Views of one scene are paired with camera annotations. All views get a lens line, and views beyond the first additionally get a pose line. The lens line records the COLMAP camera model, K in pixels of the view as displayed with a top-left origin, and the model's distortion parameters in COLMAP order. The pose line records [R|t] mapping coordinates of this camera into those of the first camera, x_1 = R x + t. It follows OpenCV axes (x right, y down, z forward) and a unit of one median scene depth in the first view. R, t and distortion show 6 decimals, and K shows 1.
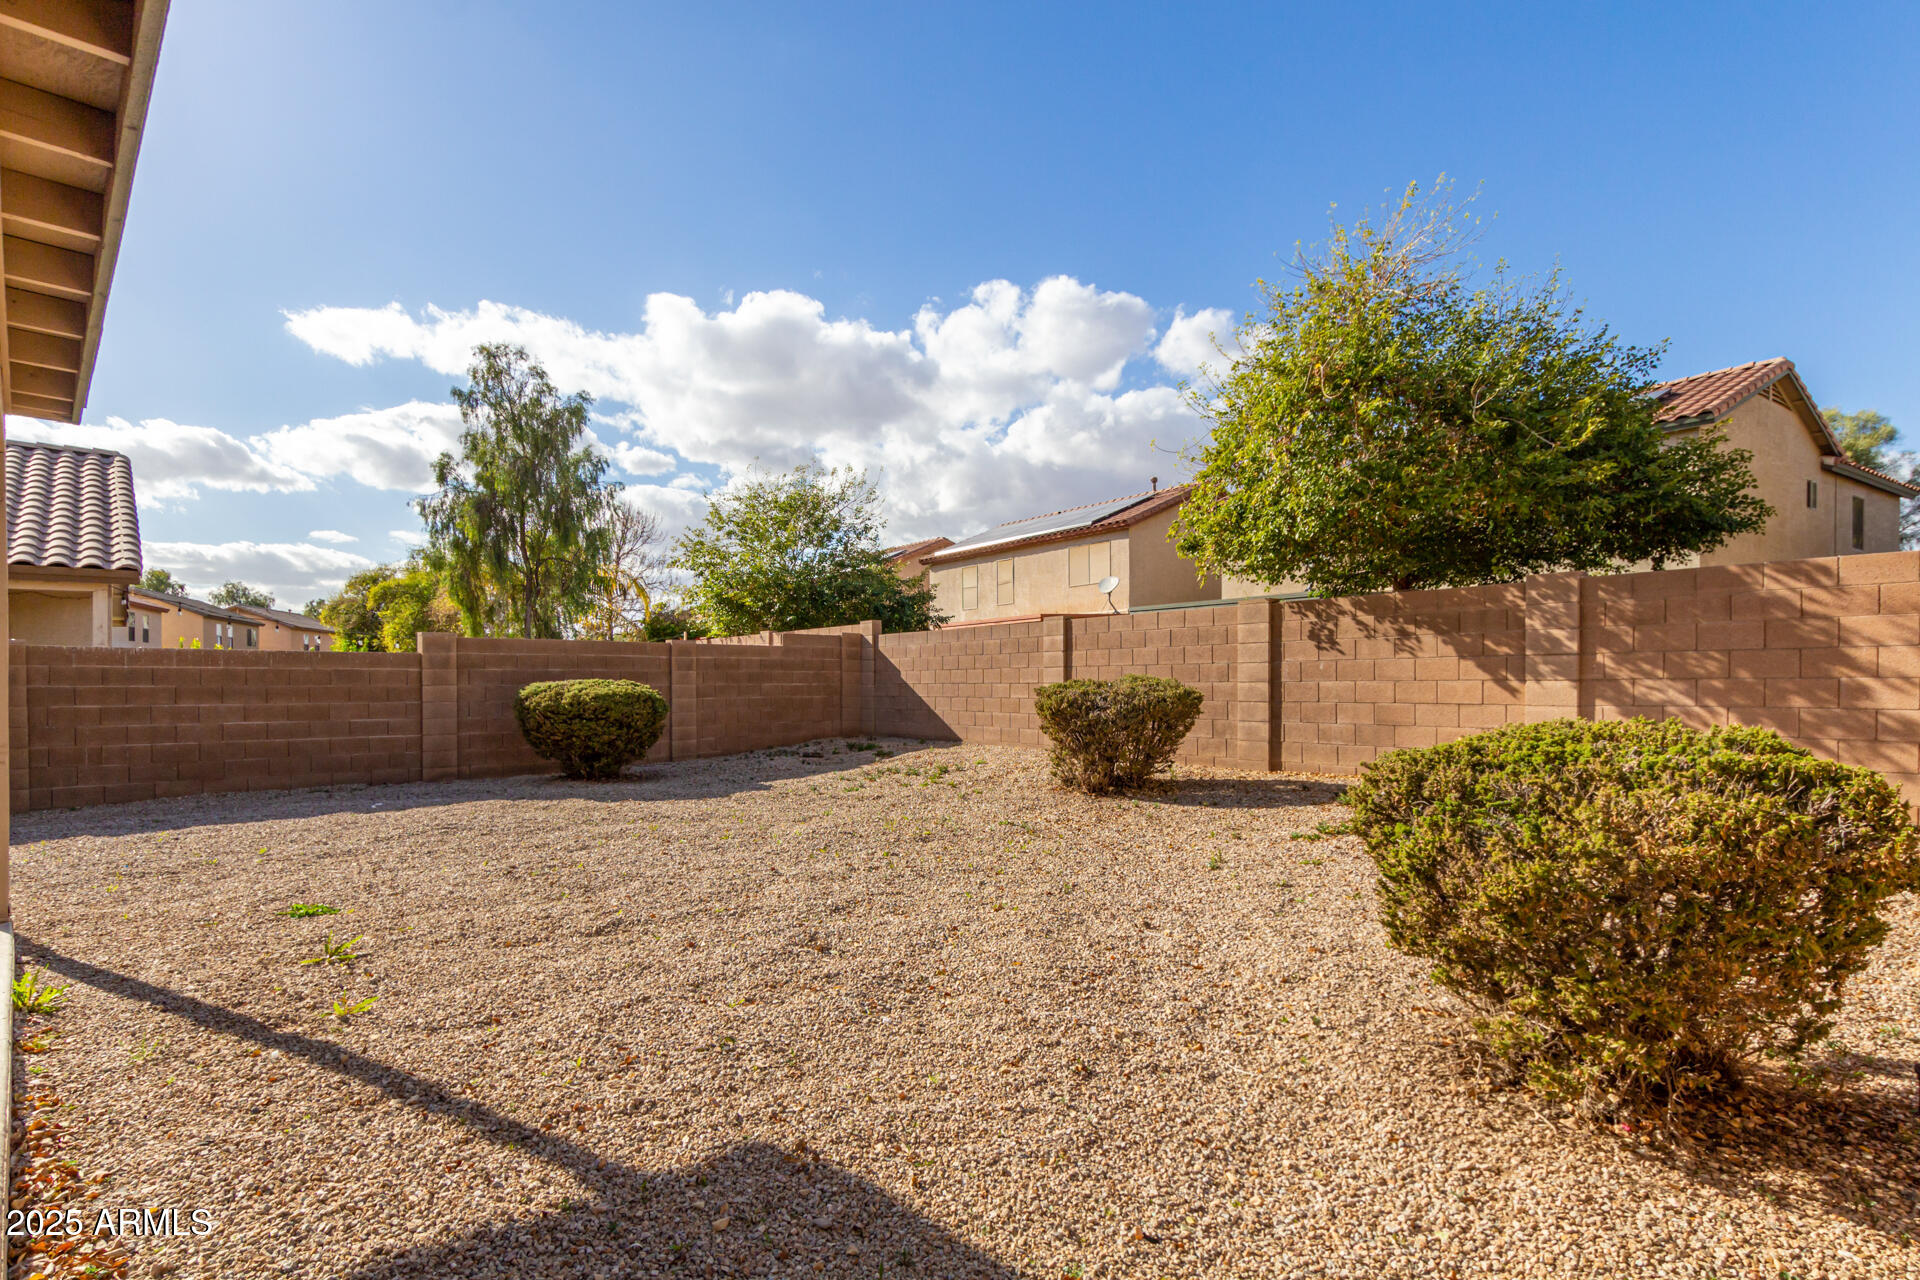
lens RADIAL K [[986.8, 0, 948.8], [0, 986.8, 681.4], [0, 0, 1]] dist [0.022230, -0.000478]
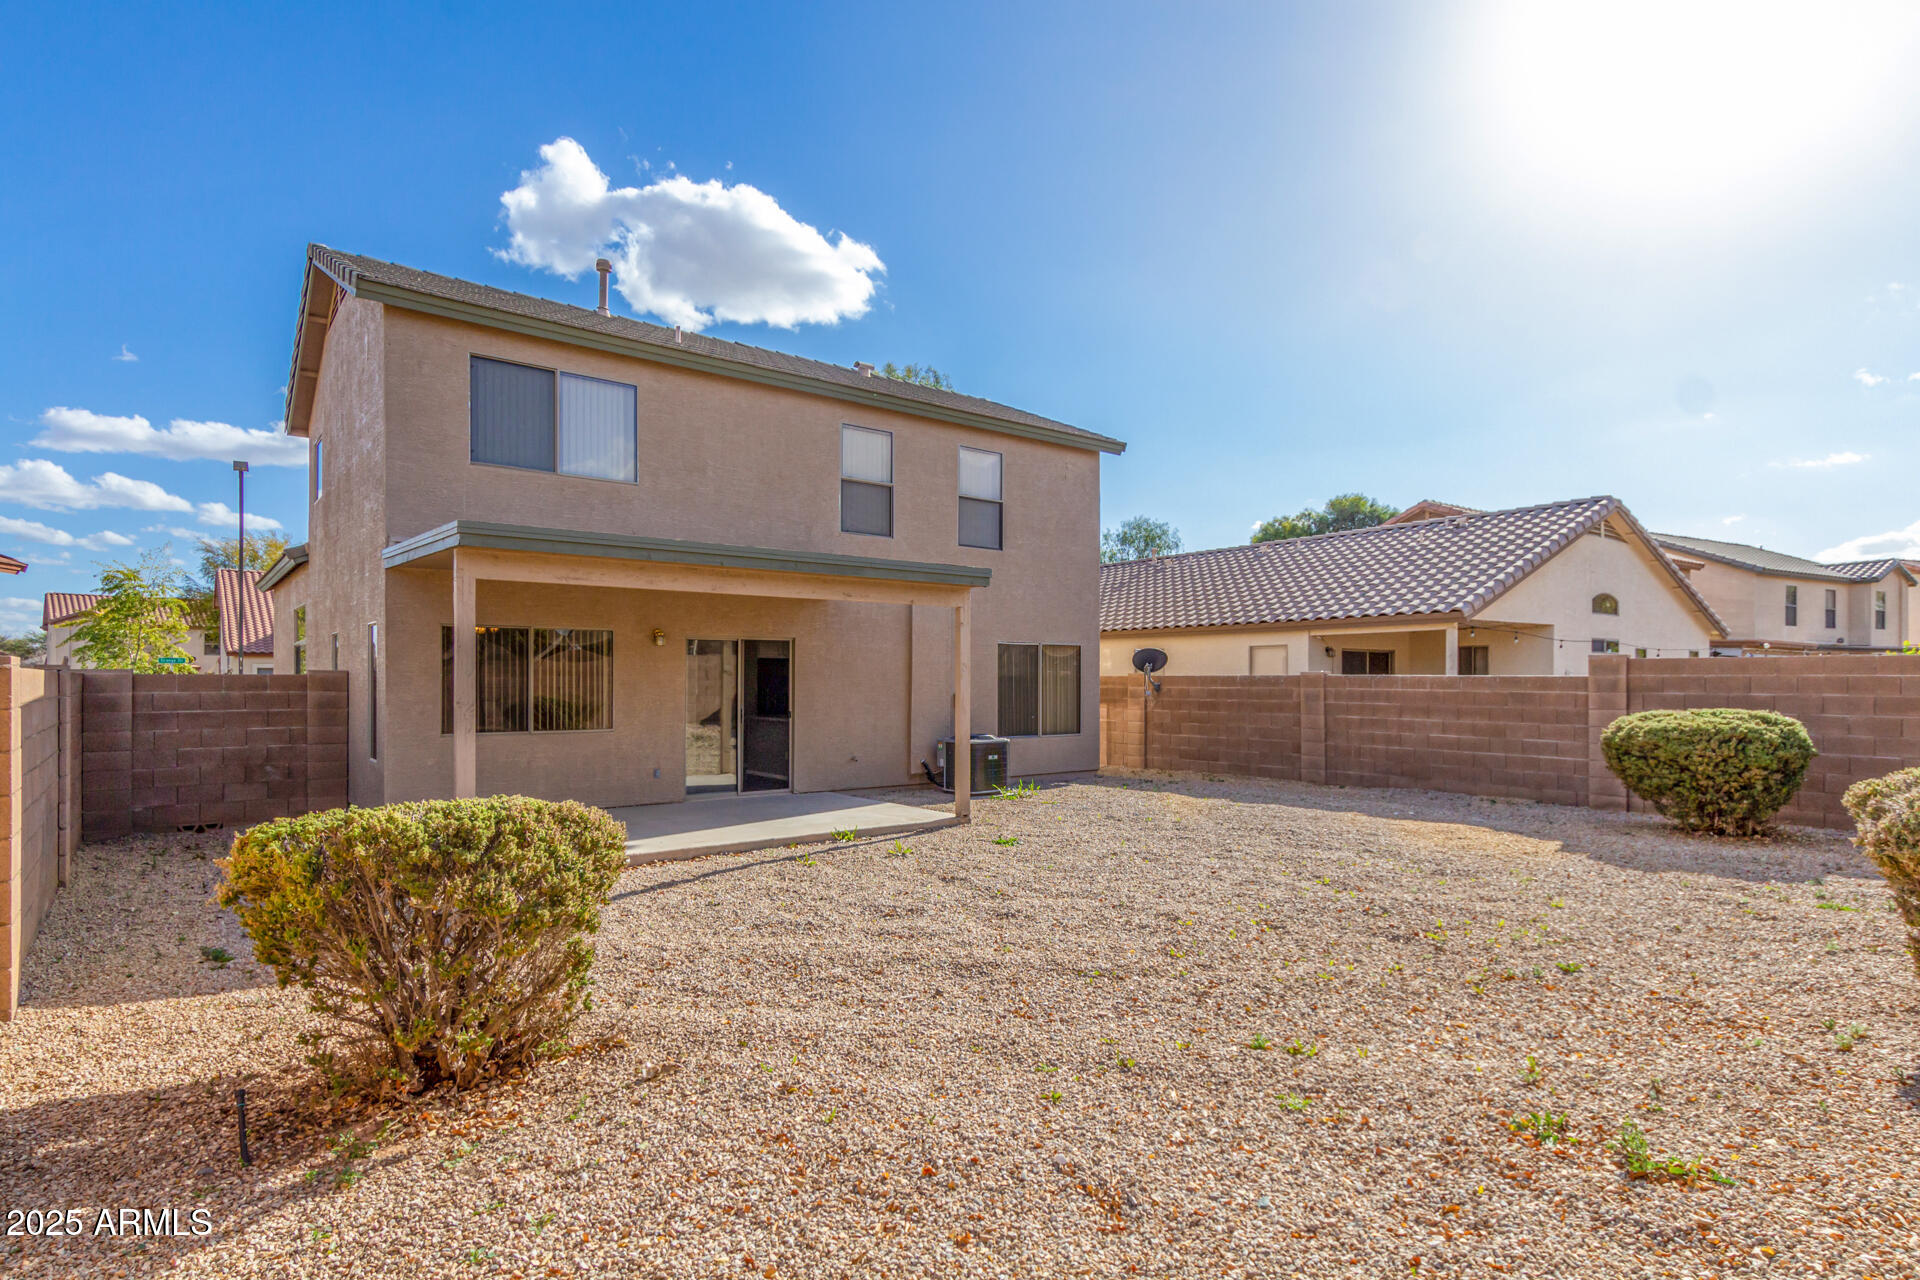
lens RADIAL K [[986.8, 0, 948.8], [0, 986.8, 681.4], [0, 0, 1]] dist [0.022230, -0.000478]
pose [[-0.077435, 0.008409, -0.996962, 0.490899], [-0.000583, 0.999964, 0.008479, -0.030813], [0.996997, 0.001238, -0.077427, 0.436818]]
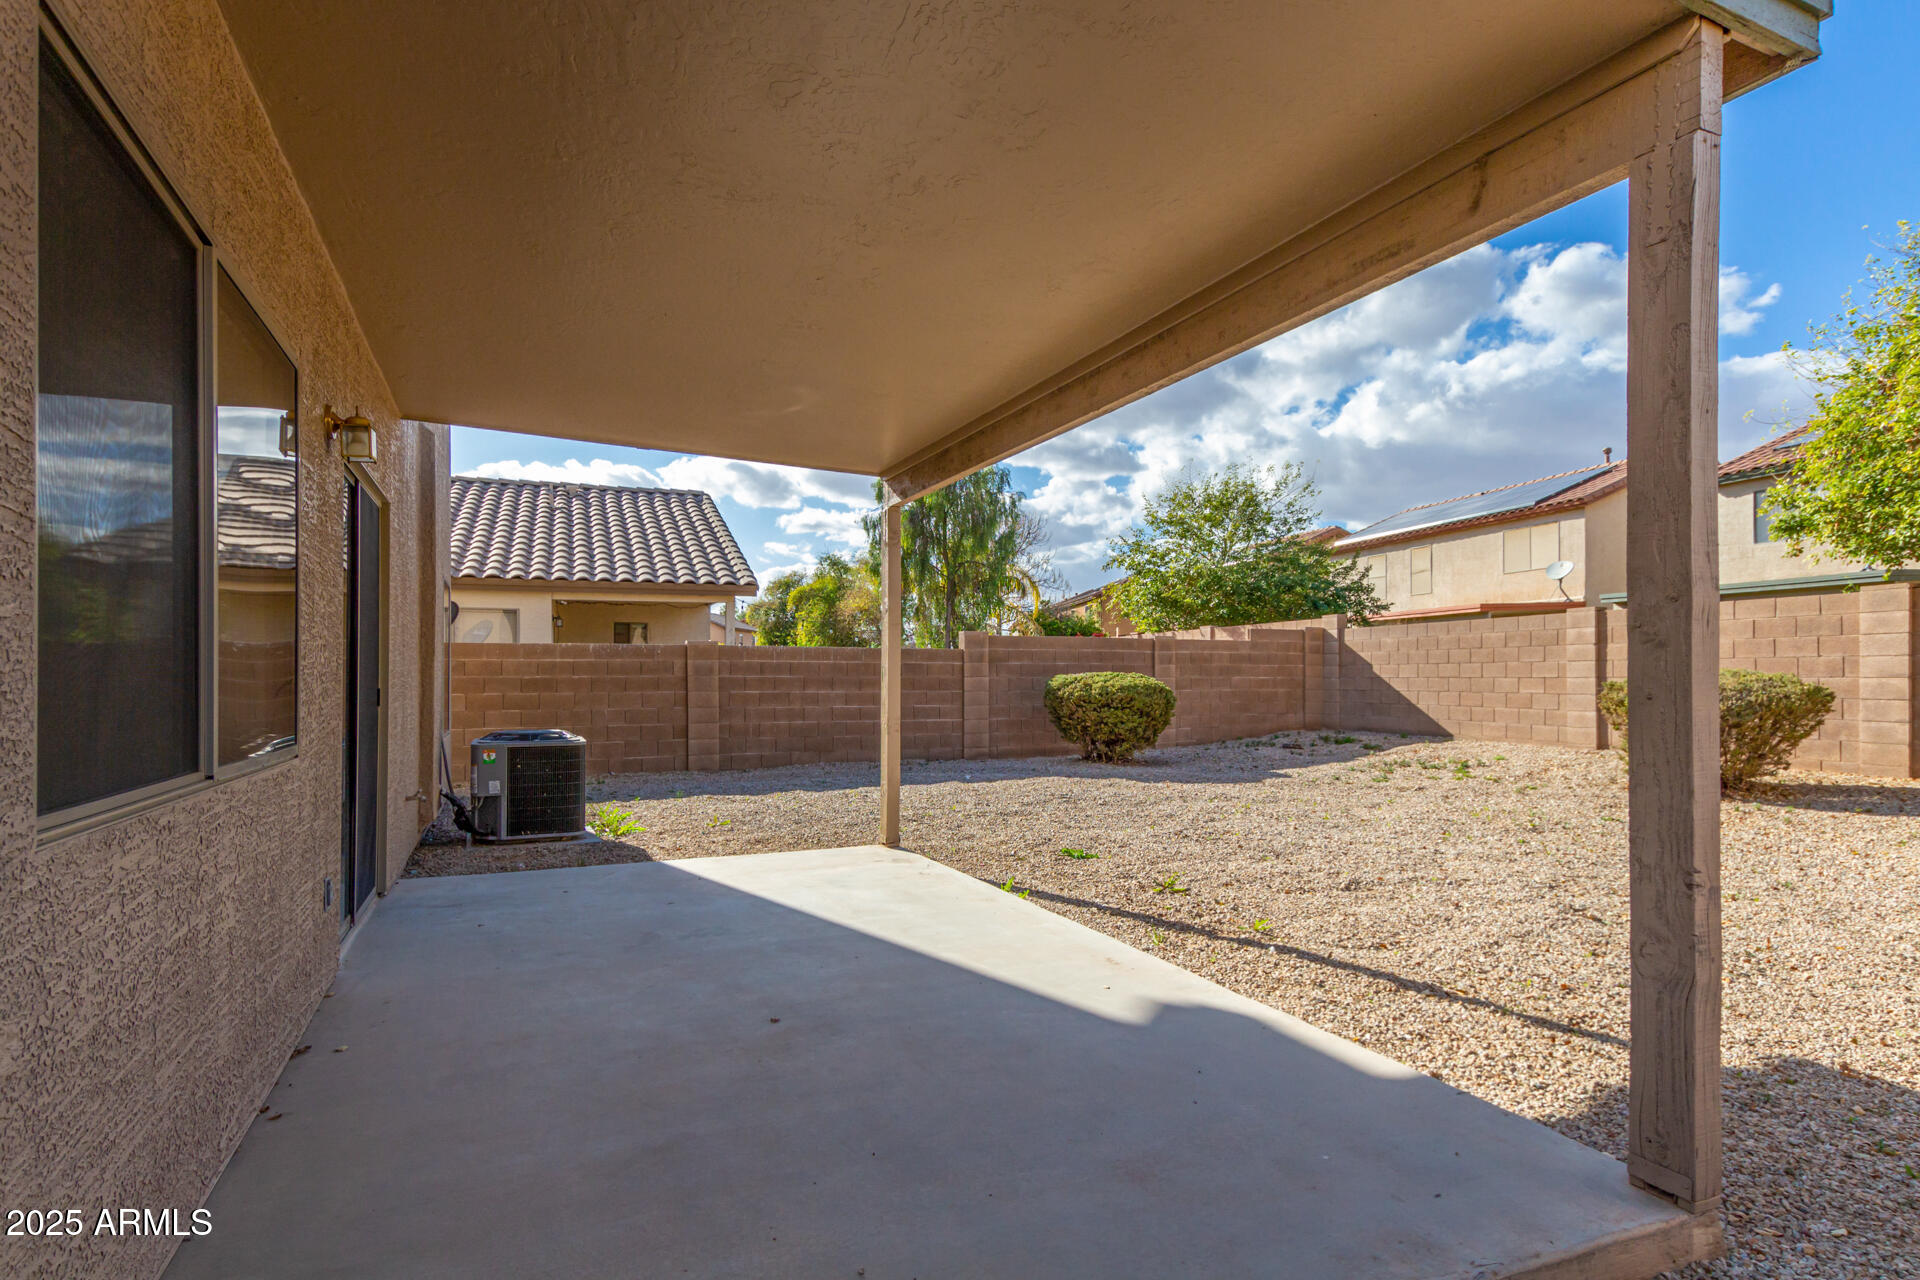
lens RADIAL K [[986.8, 0, 948.8], [0, 986.8, 681.4], [0, 0, 1]] dist [0.022230, -0.000478]
pose [[0.949400, 0.006489, -0.314003, -0.179392], [-0.004394, 0.999963, 0.007381, 0.000865], [0.314039, -0.005627, 0.949393, -0.106714]]
